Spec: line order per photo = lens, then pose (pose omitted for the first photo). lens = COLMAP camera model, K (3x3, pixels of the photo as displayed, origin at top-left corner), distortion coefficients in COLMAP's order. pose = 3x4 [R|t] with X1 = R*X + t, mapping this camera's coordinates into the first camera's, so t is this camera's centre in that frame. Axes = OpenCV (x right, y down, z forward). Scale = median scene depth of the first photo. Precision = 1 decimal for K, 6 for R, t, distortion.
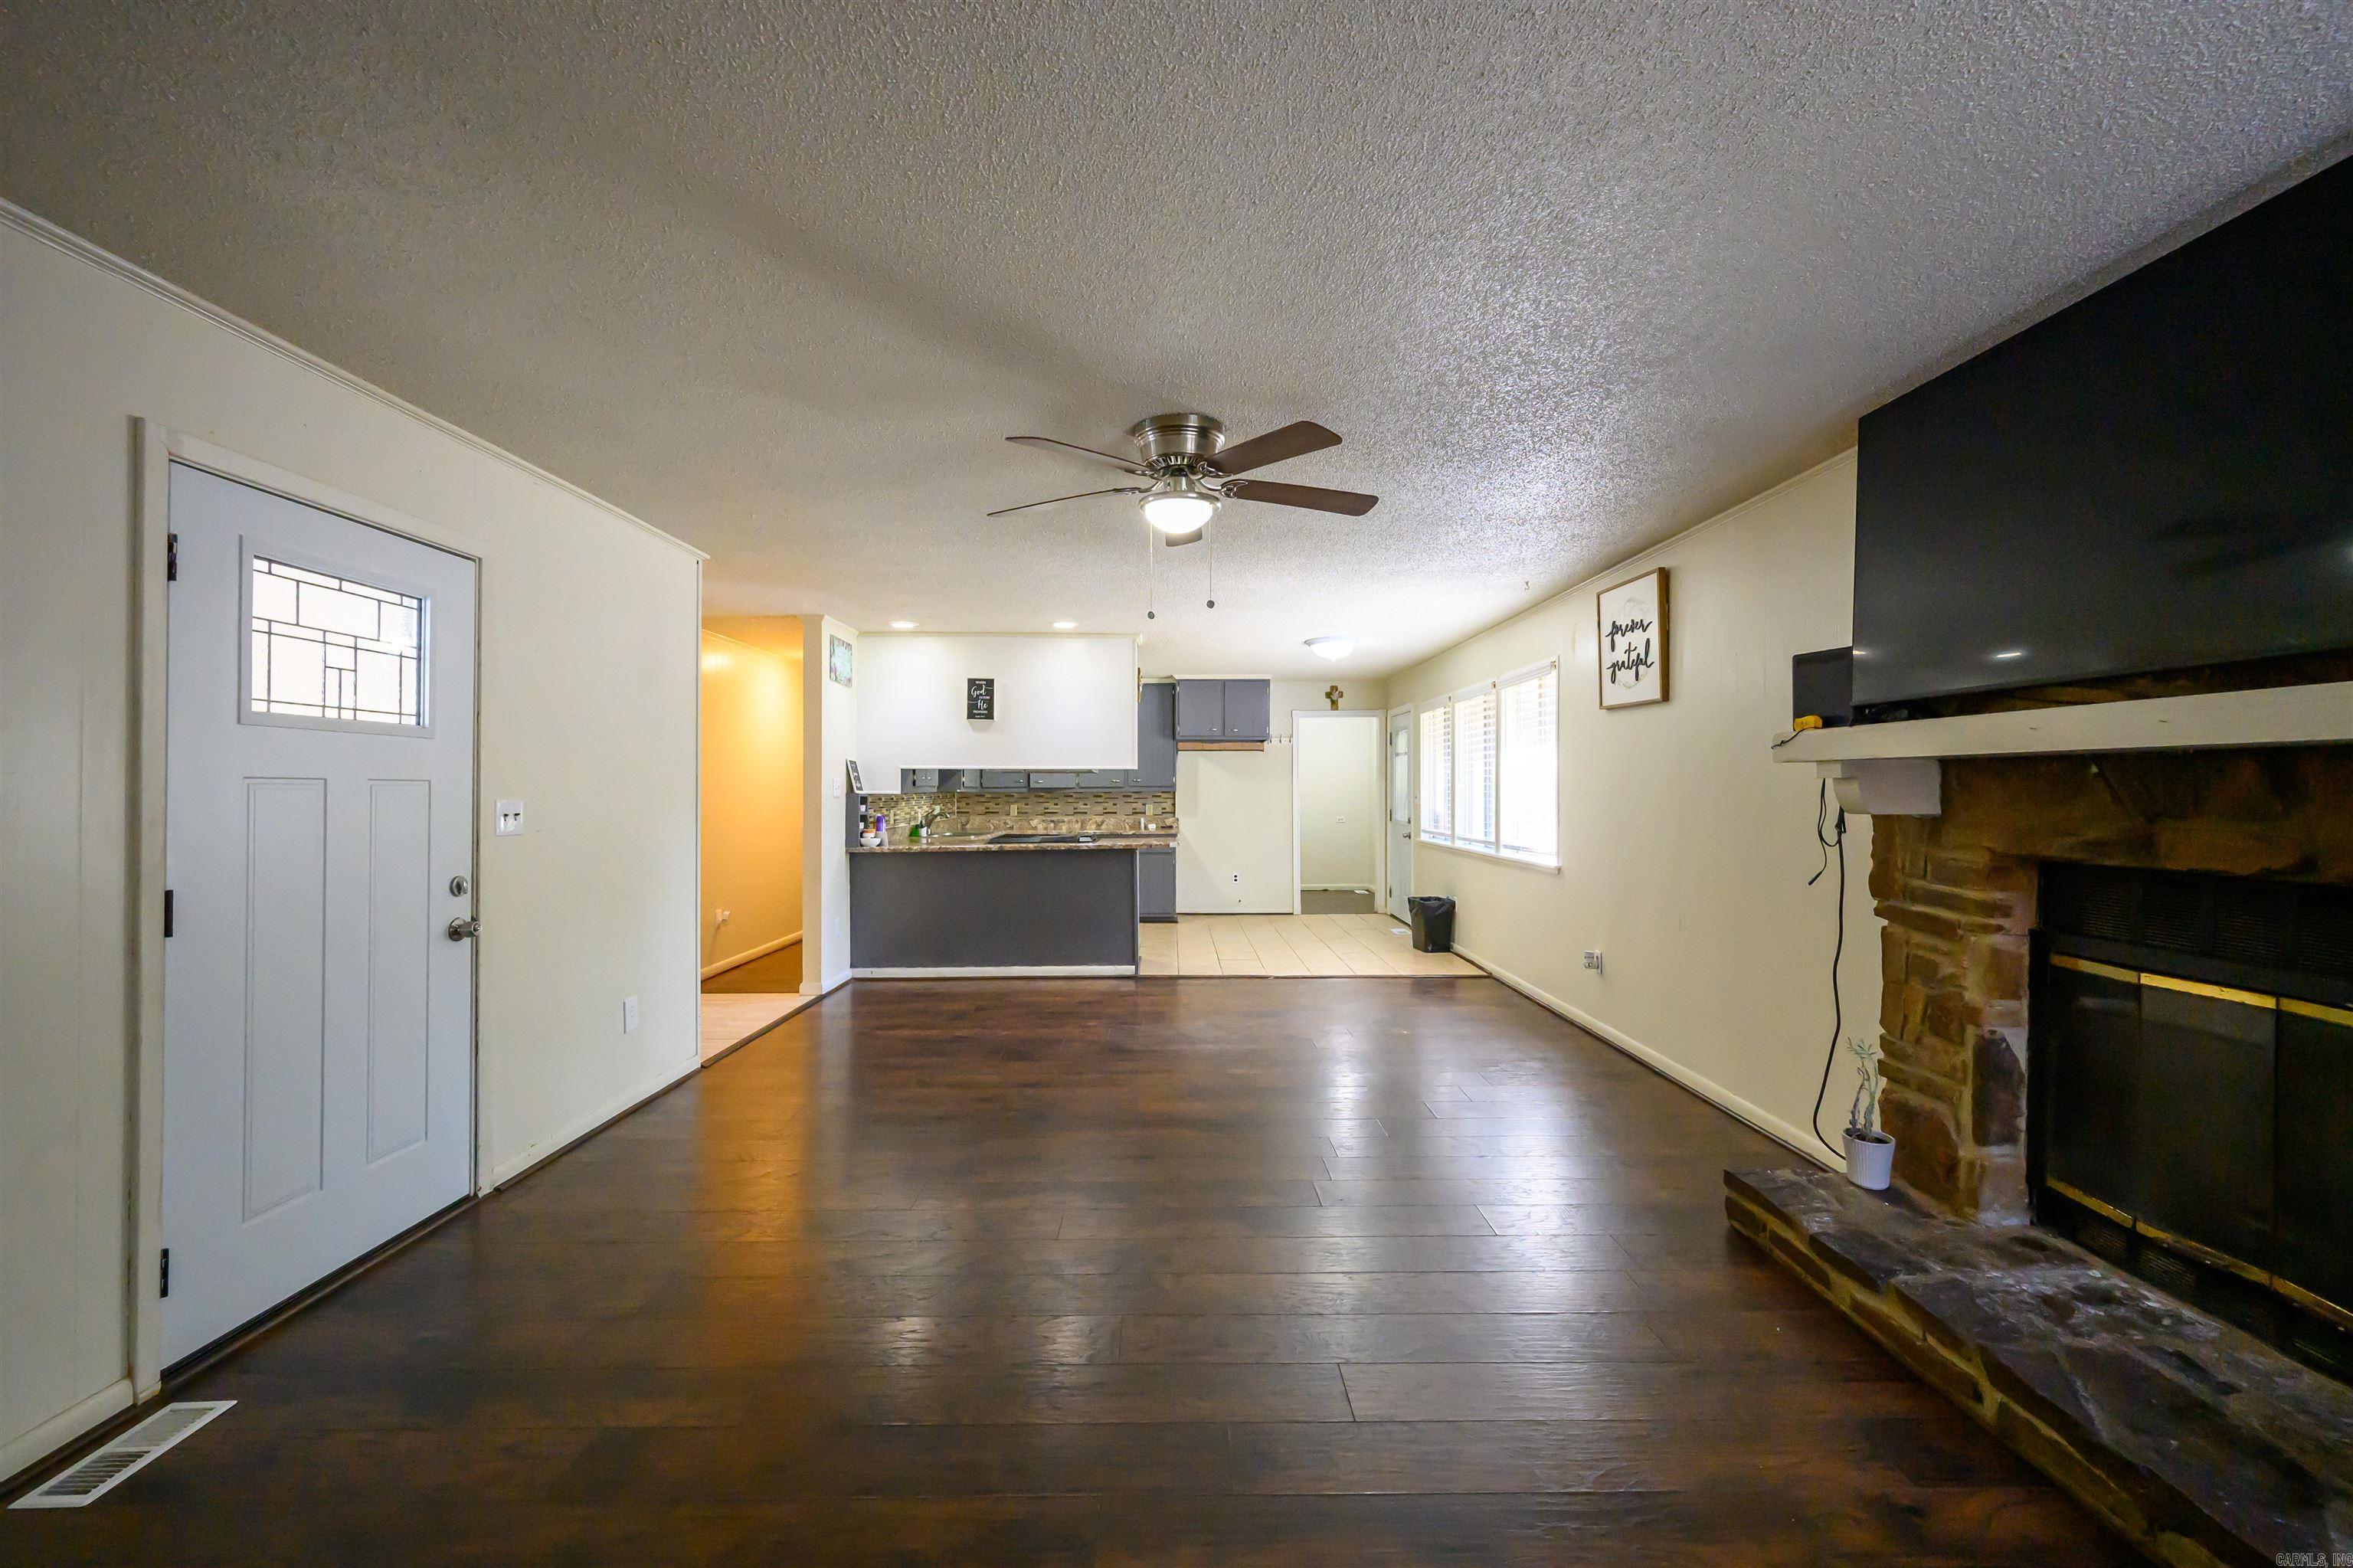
lens RADIAL K [[976.2, 0, 1176.5], [0, 976.2, 784.0], [0, 0, 1]] dist [0.000233, 0.000000]
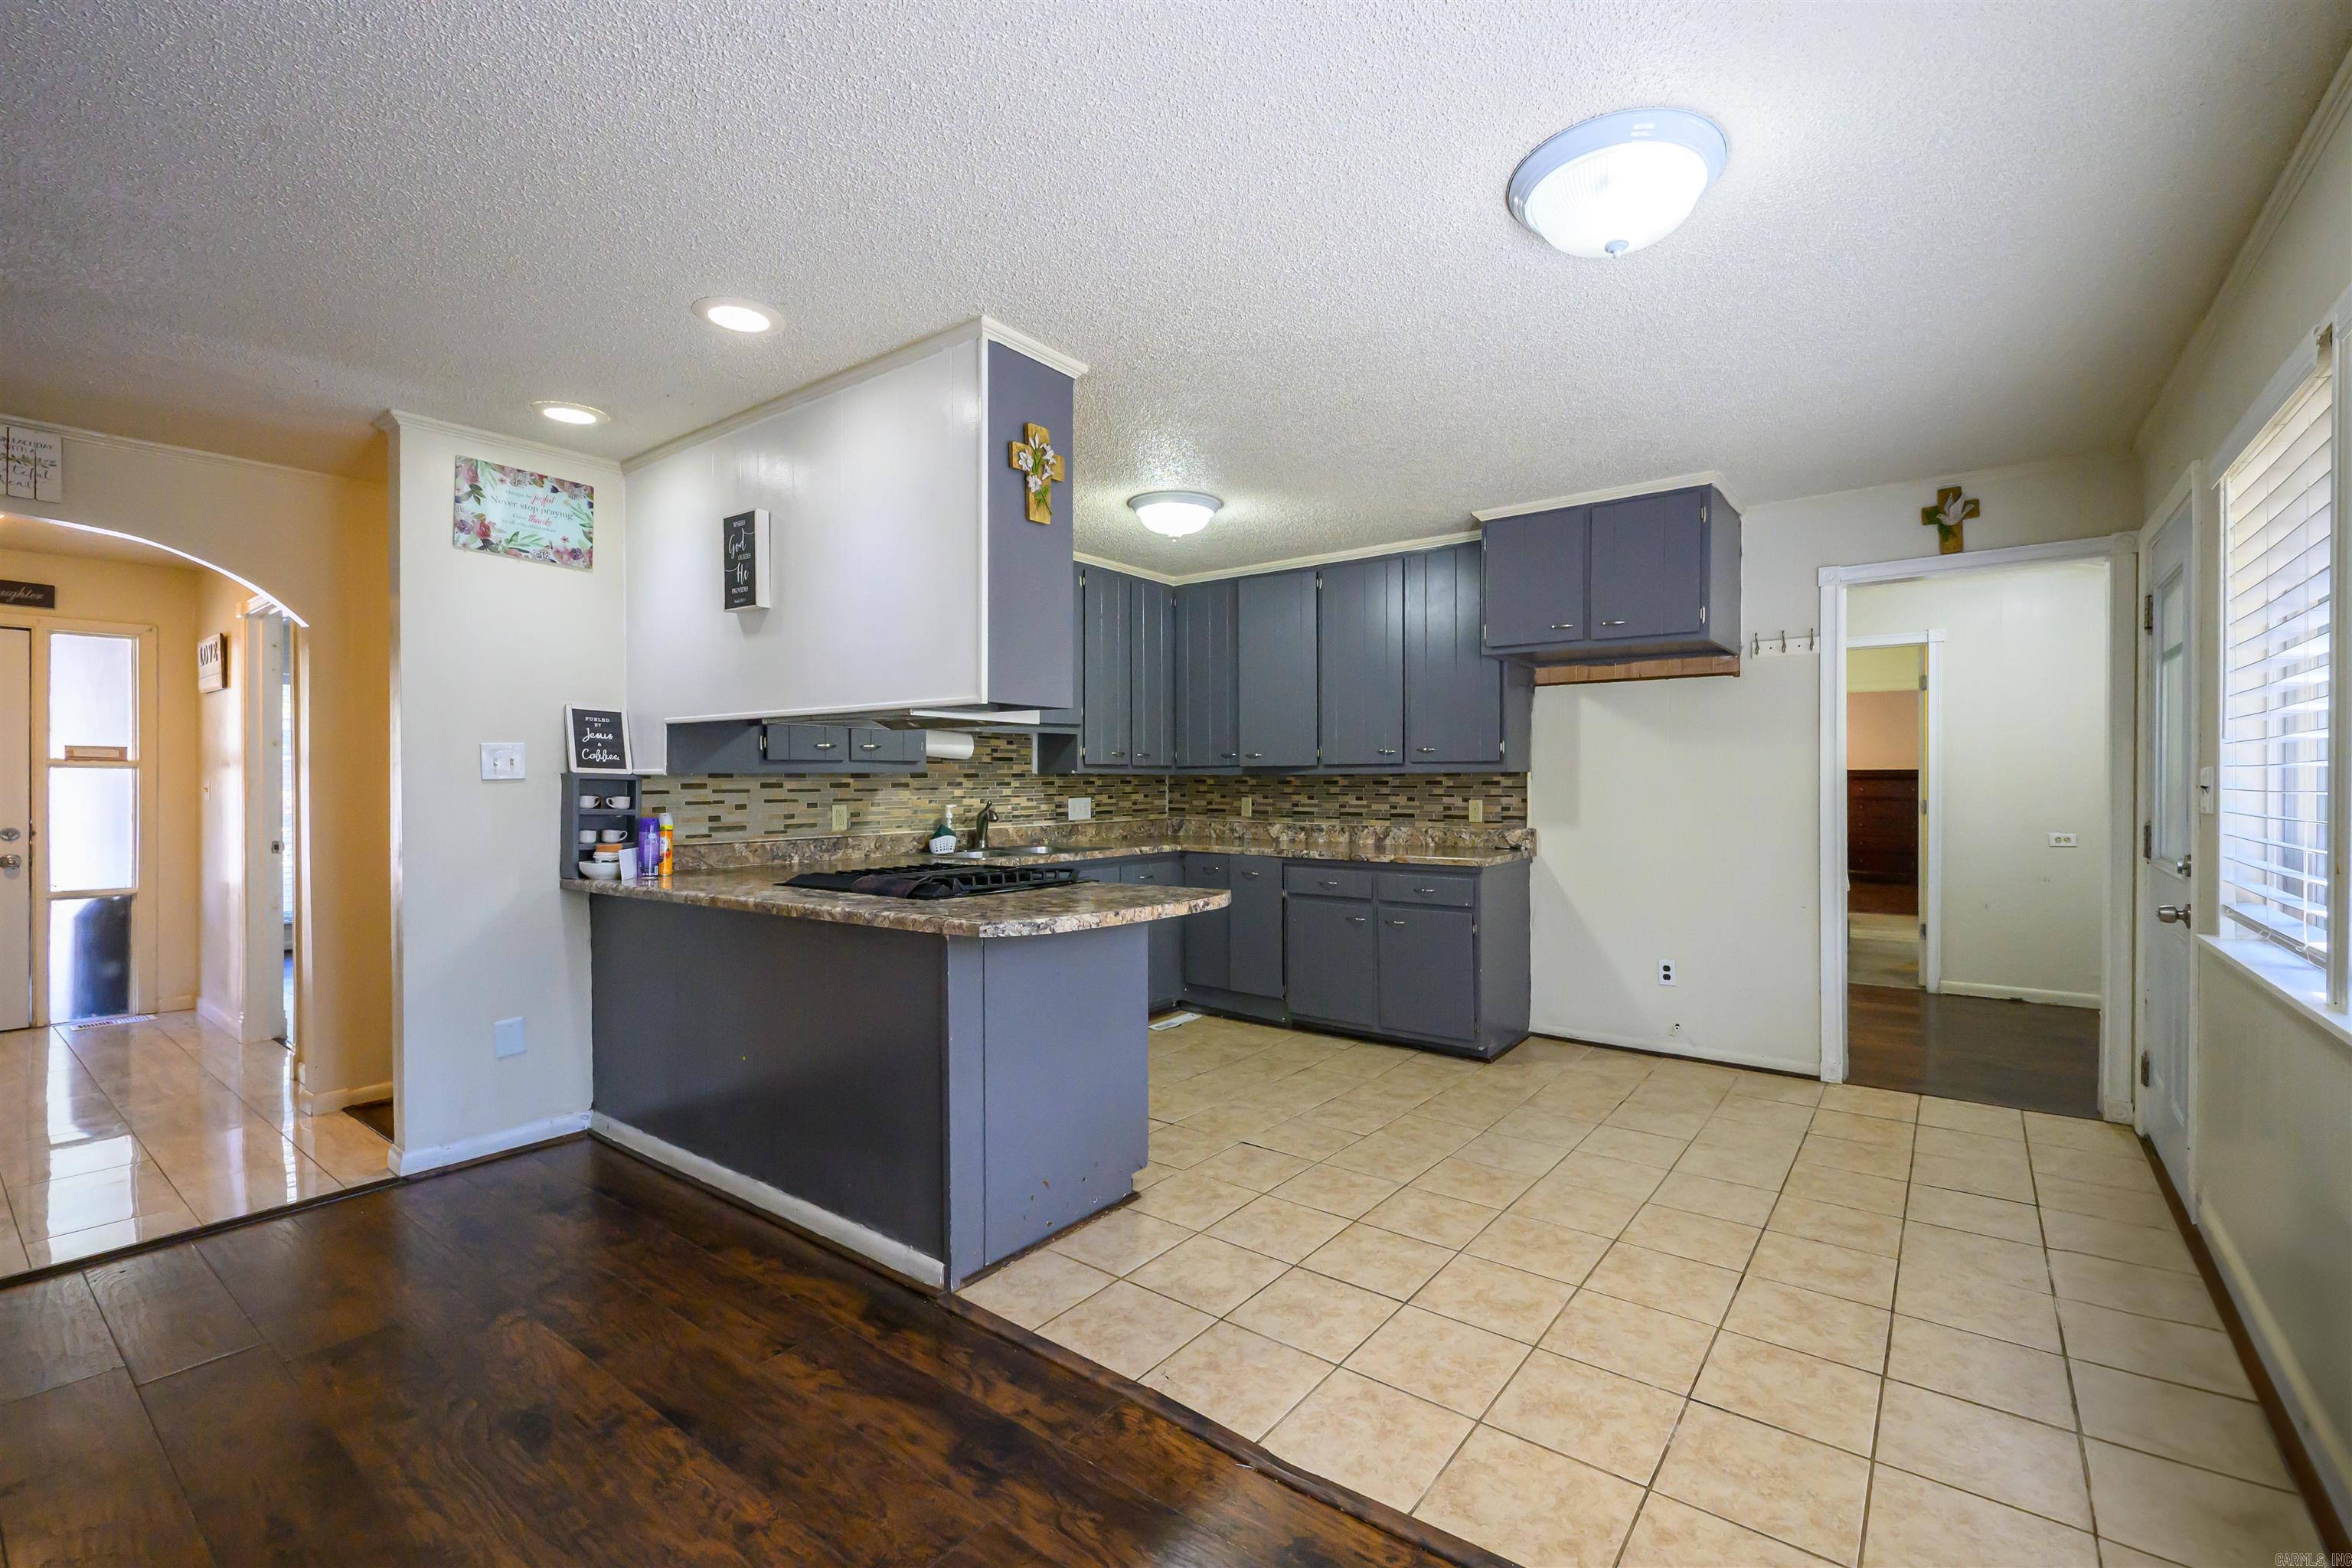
lens RADIAL K [[1028.9, 0, 1176.0], [0, 1028.9, 784.0], [0, 0, 1]] dist [-0.002711, -0.000294]
pose [[0.793161, 0.003407, -0.609003, 0.166561], [0.003297, 0.999946, 0.009888, 0.007450], [0.609003, -0.009851, 0.793107, 0.510294]]
